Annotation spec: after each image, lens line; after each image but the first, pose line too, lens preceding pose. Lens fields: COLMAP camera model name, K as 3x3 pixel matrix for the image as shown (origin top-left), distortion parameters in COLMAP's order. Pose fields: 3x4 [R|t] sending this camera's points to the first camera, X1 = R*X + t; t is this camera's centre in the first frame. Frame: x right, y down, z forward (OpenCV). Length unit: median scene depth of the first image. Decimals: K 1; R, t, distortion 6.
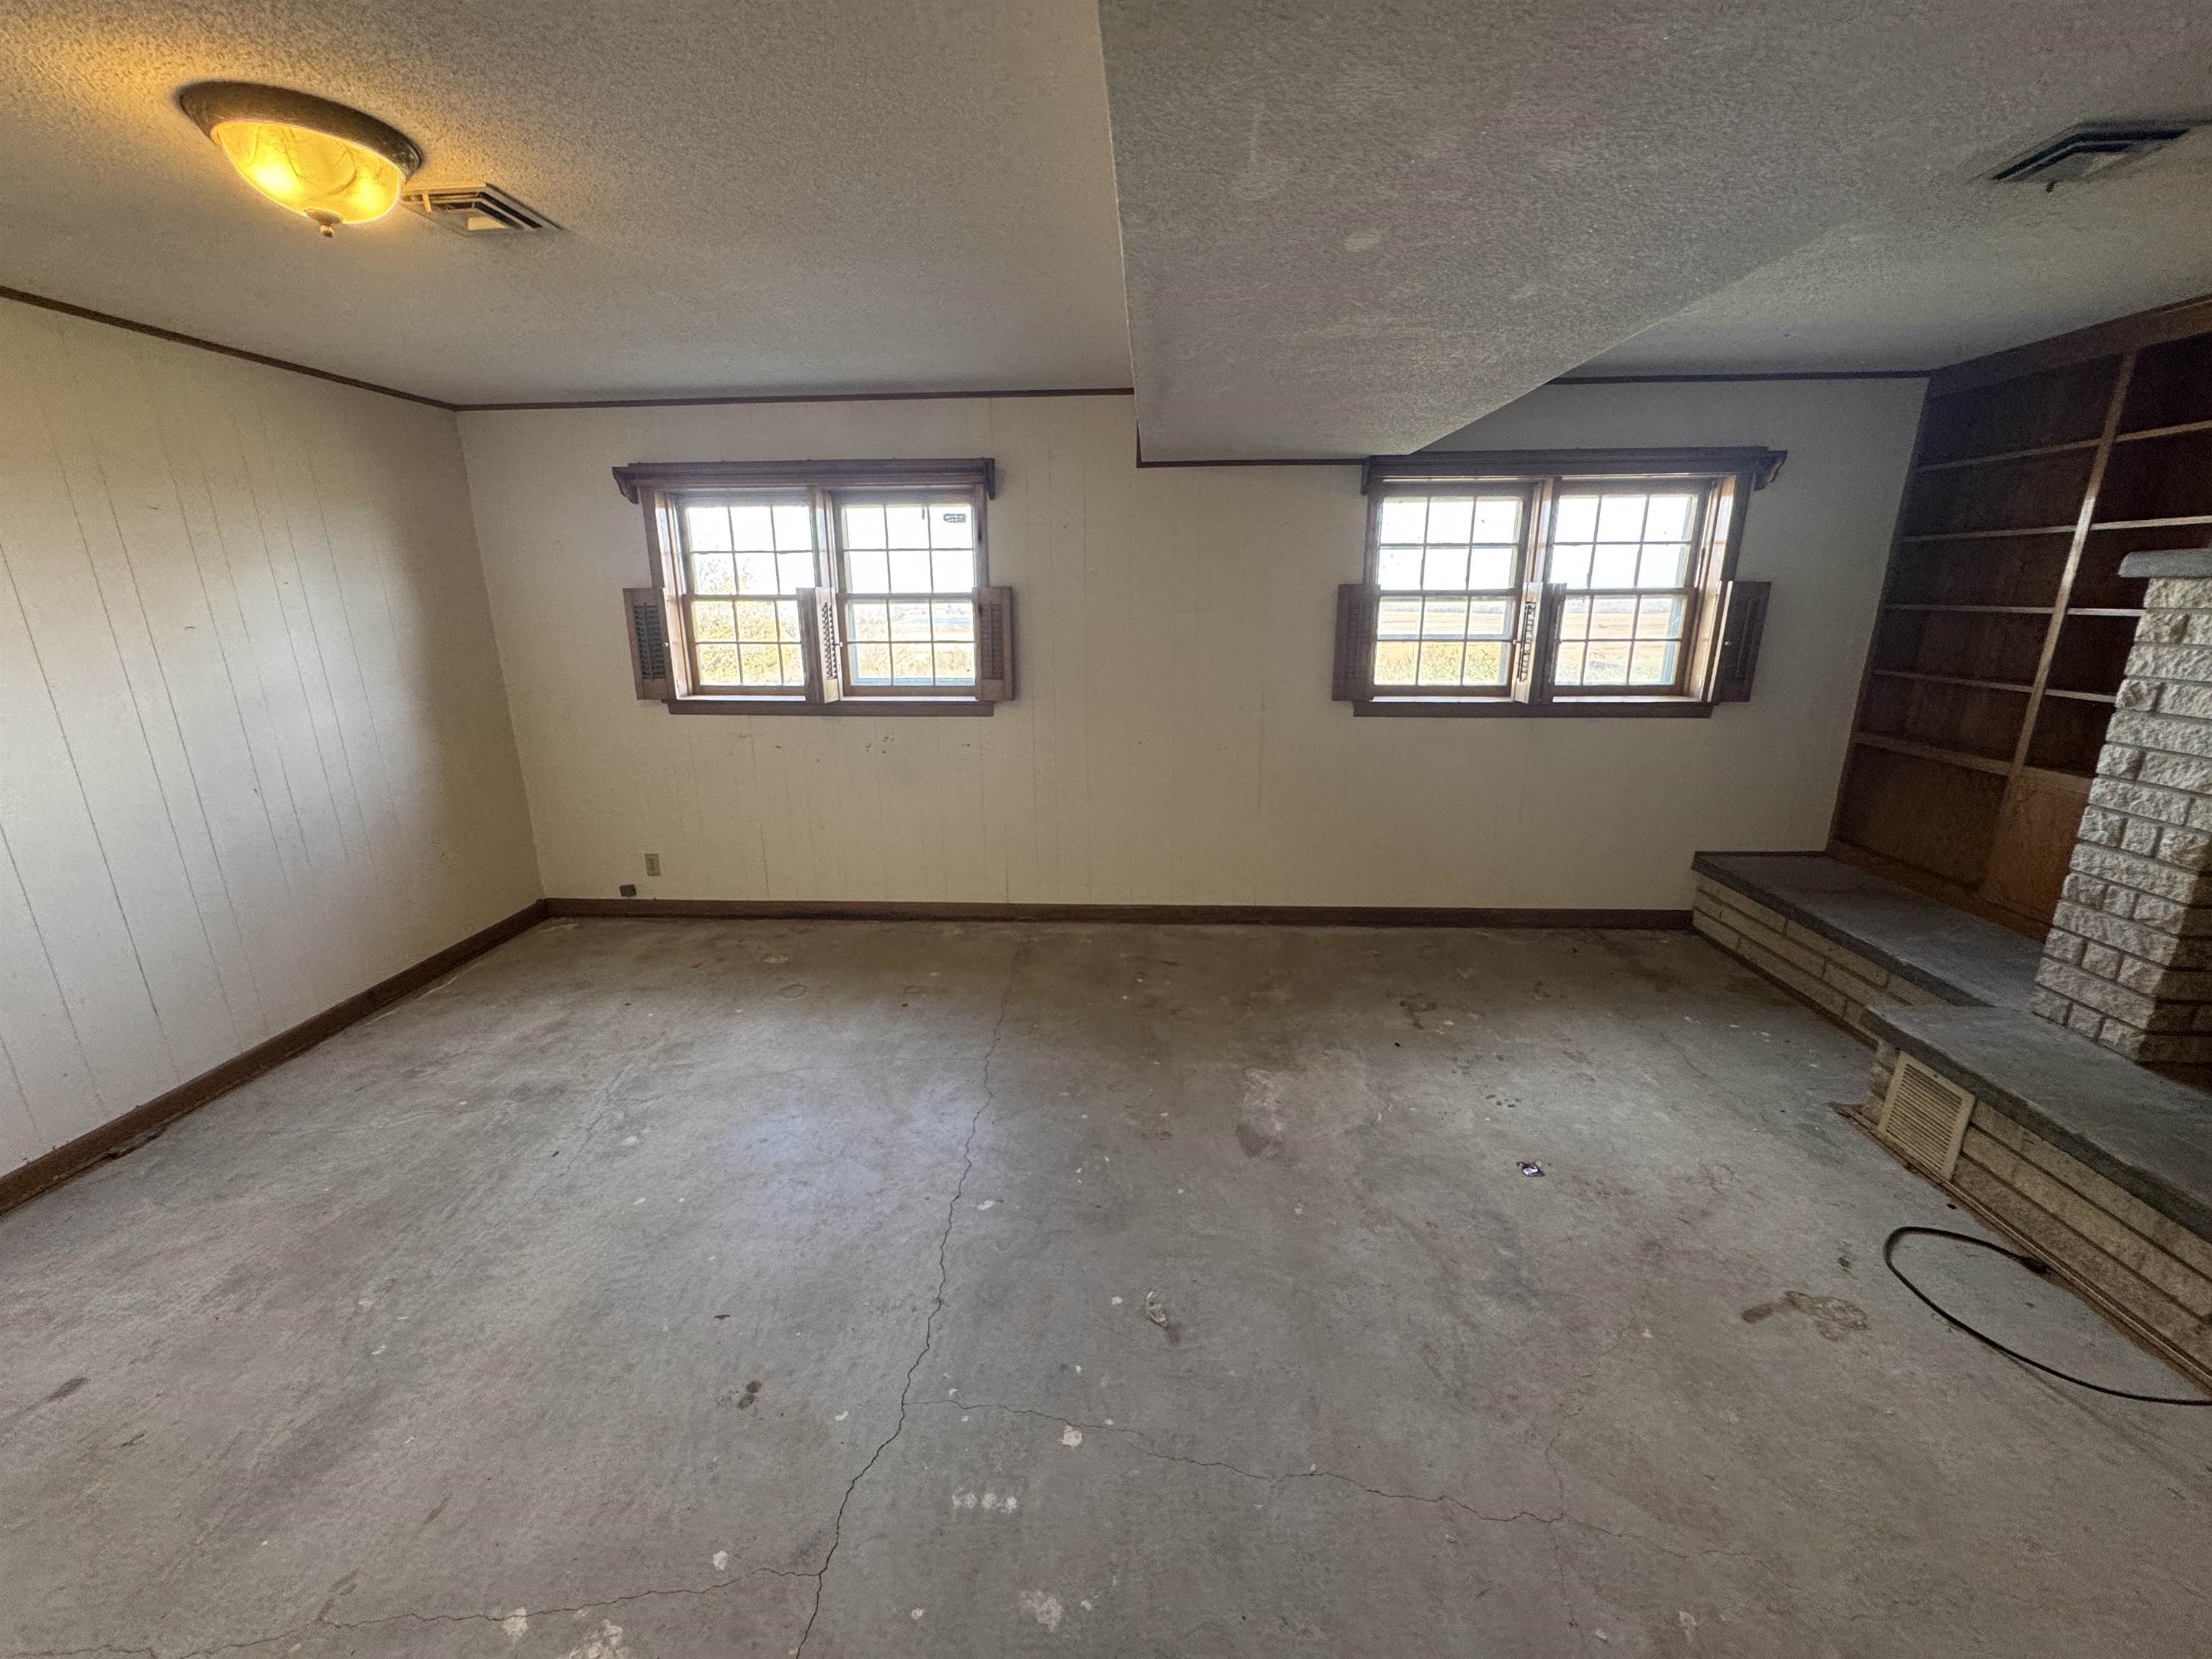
lens RADIAL K [[884.8, 0, 1098.6], [0, 884.8, 828.5], [0, 0, 1]] dist [-0.002929, 0.000199]
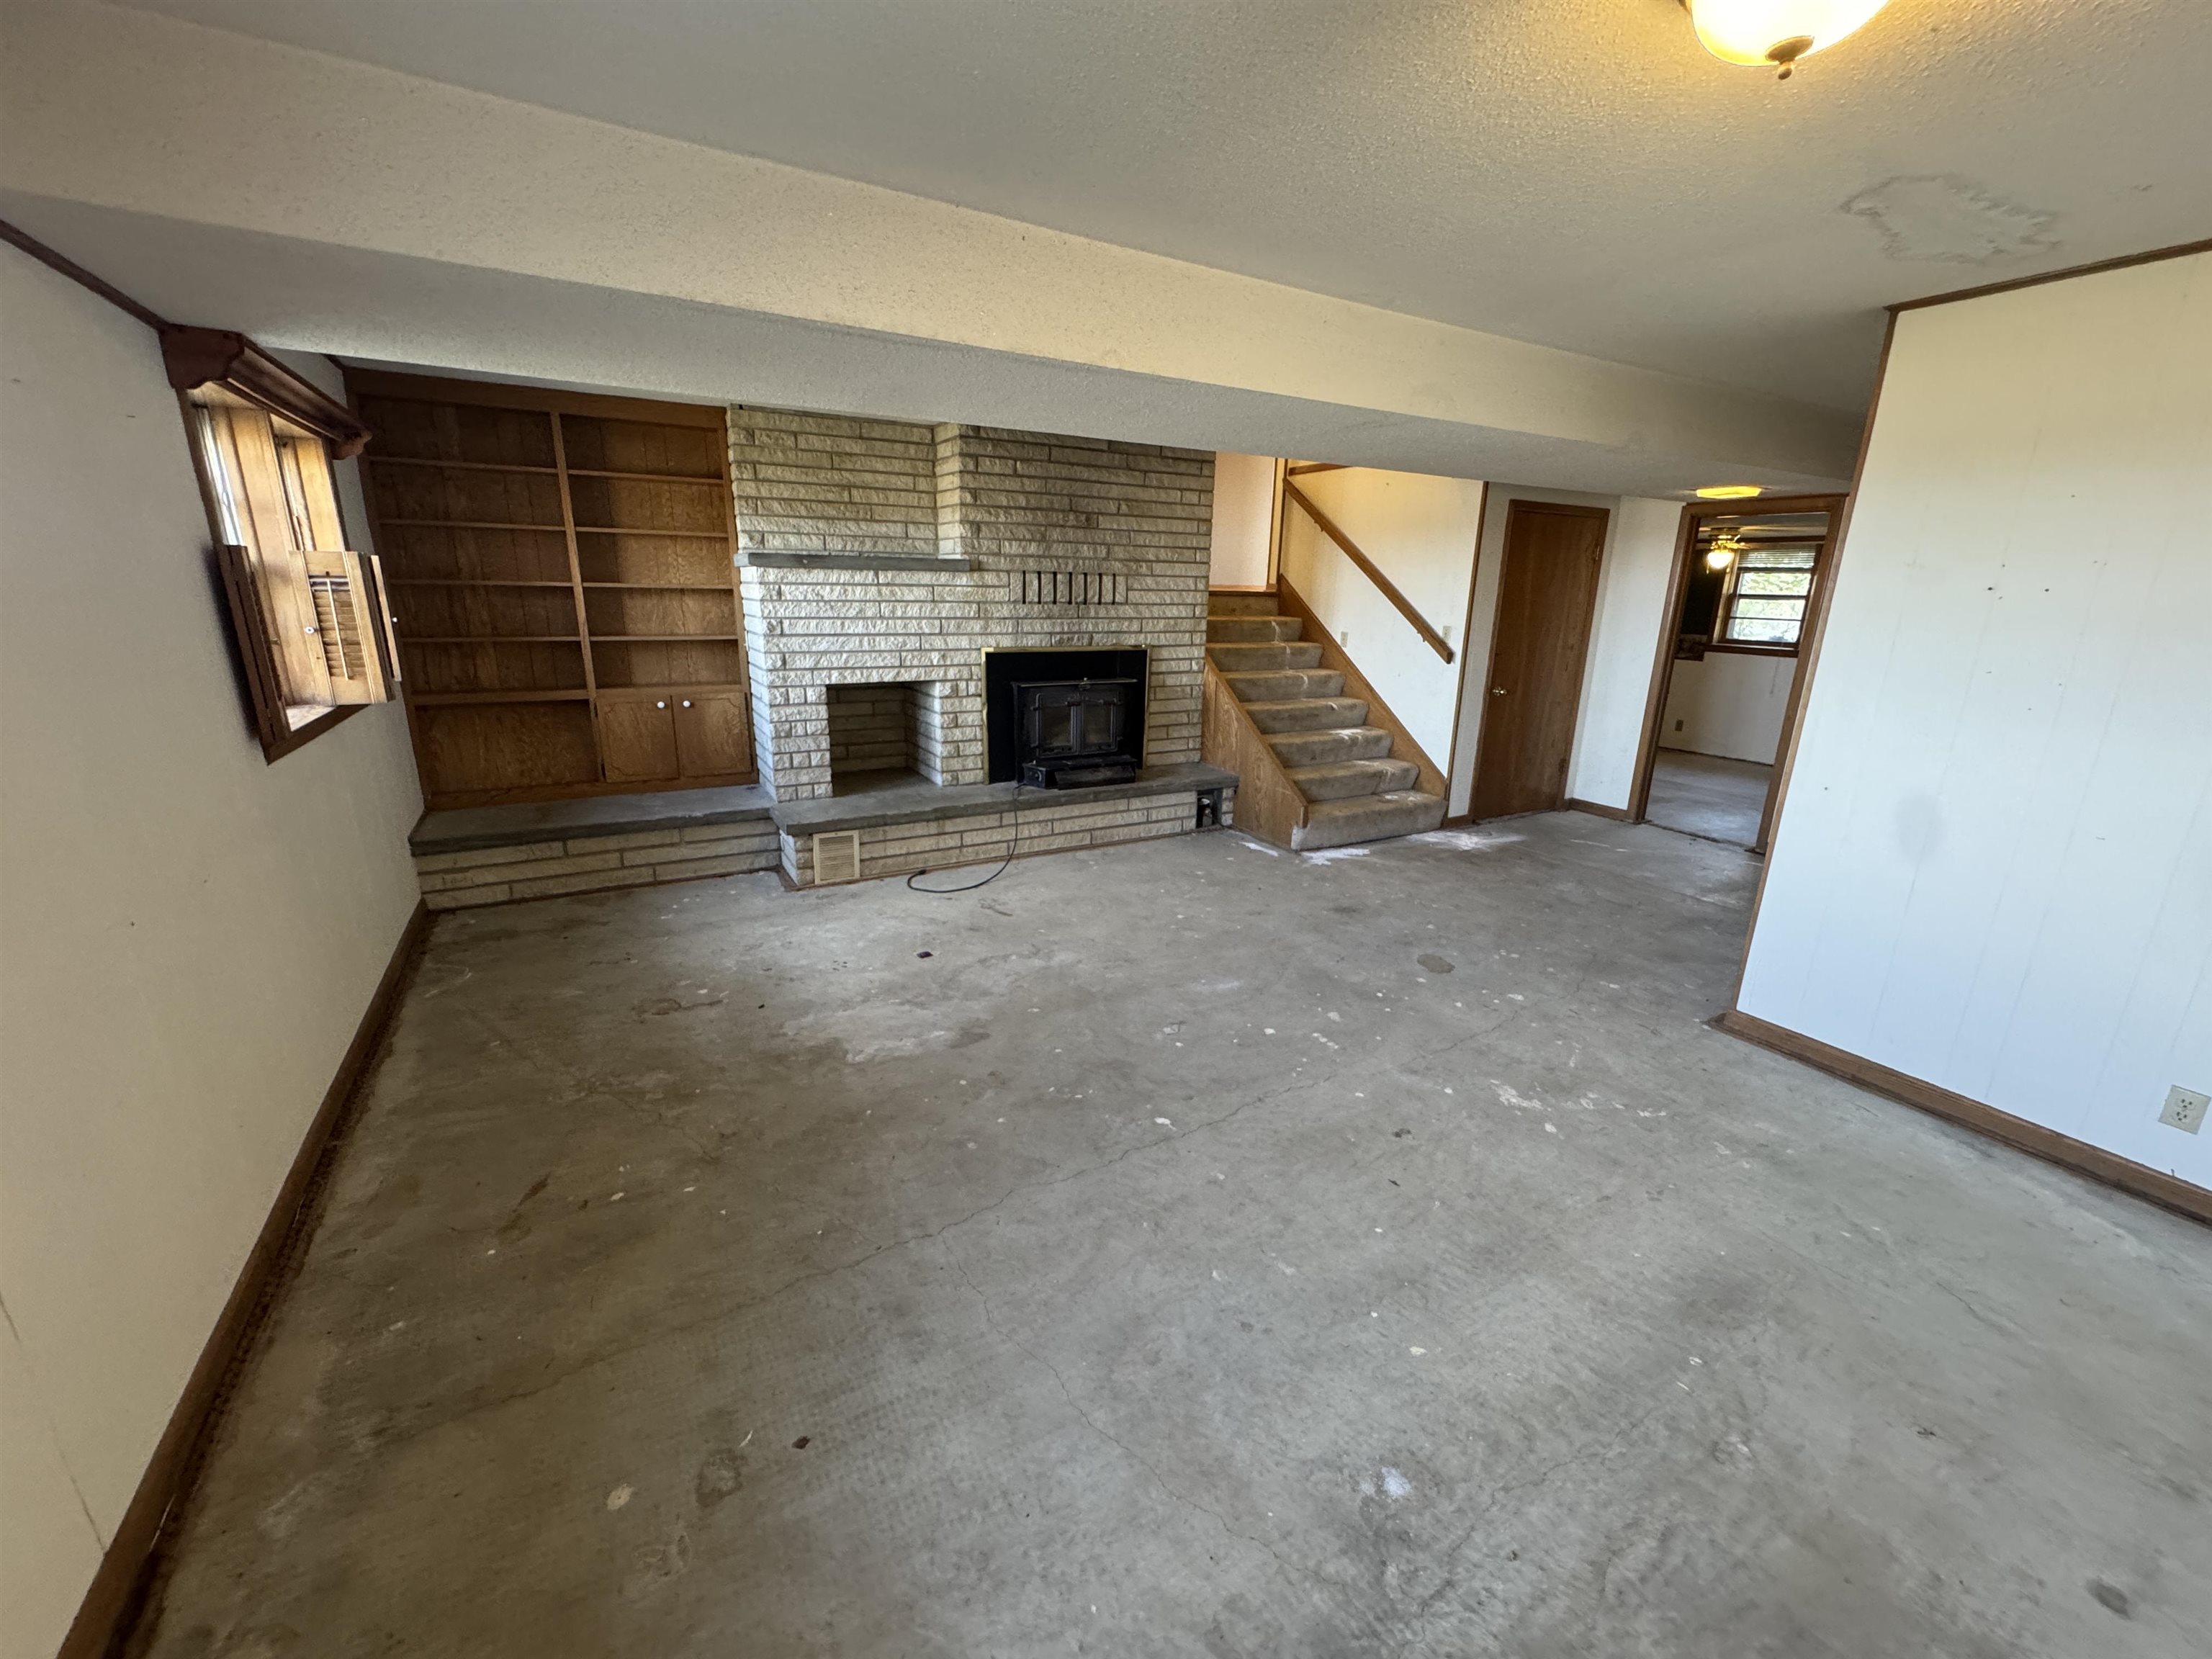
lens RADIAL K [[884.8, 0, 1105.9], [0, 884.8, 832.5], [0, 0, 1]] dist [-0.002929, 0.000199]
pose [[-0.549340, -0.229186, 0.803554, -0.771862], [0.203722, 0.895898, 0.394796, -0.306690], [-0.810384, 0.380580, -0.445463, 1.210535]]
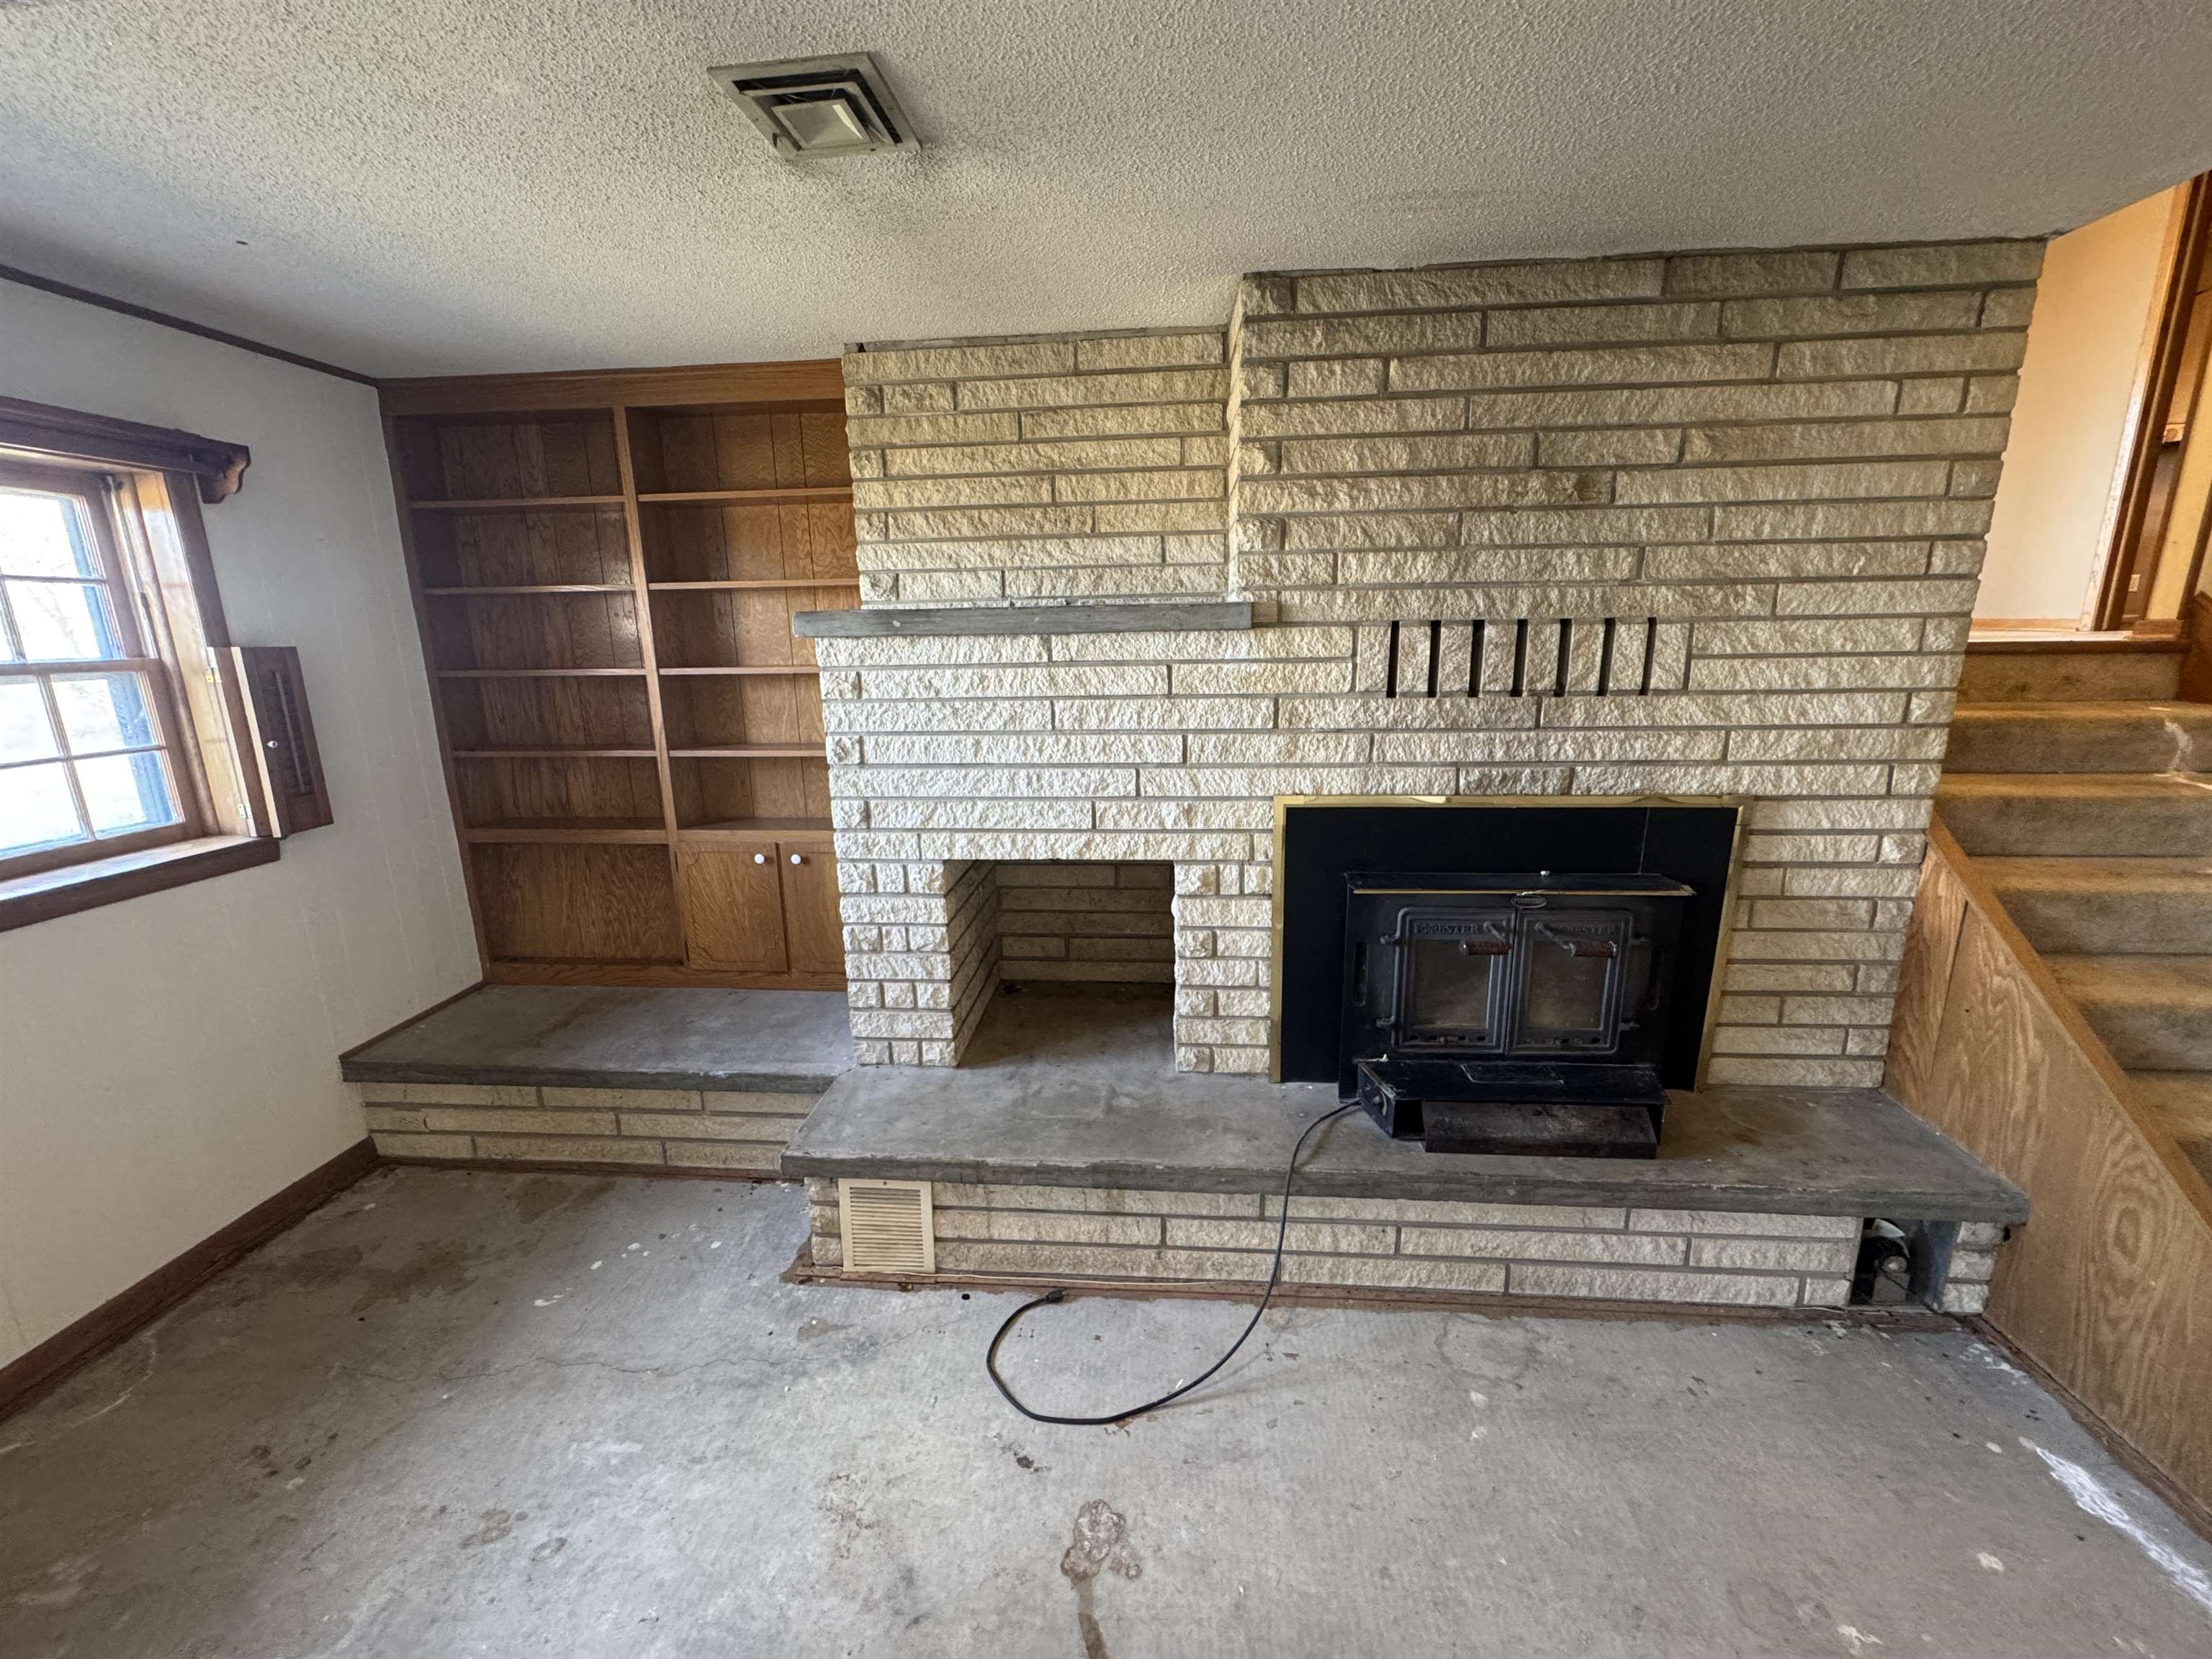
lens RADIAL K [[884.8, 0, 1107.6], [0, 884.8, 829.0], [0, 0, 1]] dist [-0.002929, 0.000199]
pose [[0.018335, -0.217051, 0.975988, 0.133834], [0.278710, 0.938569, 0.203493, -0.157792], [-0.960200, 0.268287, 0.077703, 0.542642]]
